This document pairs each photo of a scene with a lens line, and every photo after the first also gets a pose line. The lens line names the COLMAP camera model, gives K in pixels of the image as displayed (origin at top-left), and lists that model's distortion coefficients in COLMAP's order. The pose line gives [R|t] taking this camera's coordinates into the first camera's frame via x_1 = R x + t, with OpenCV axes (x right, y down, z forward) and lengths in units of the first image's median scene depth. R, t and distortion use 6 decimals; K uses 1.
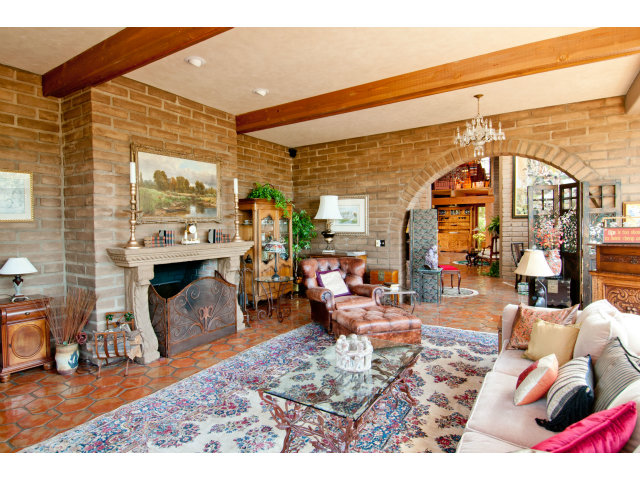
lens RADIAL K [[361.1, 0, 320.0], [0, 361.1, 240.0], [0, 0, 1]] dist [-0.000148, -0.000182]
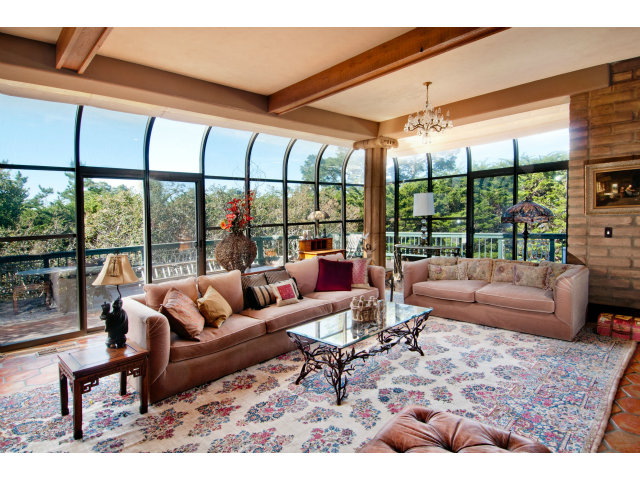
lens RADIAL K [[361.1, 0, 320.0], [0, 361.1, 240.0], [0, 0, 1]] dist [-0.000148, -0.000182]
pose [[-0.961018, 0.024606, 0.275389, -0.099085], [0.057182, 0.992185, 0.110897, -0.067473], [-0.270508, 0.122322, -0.954915, 1.841788]]
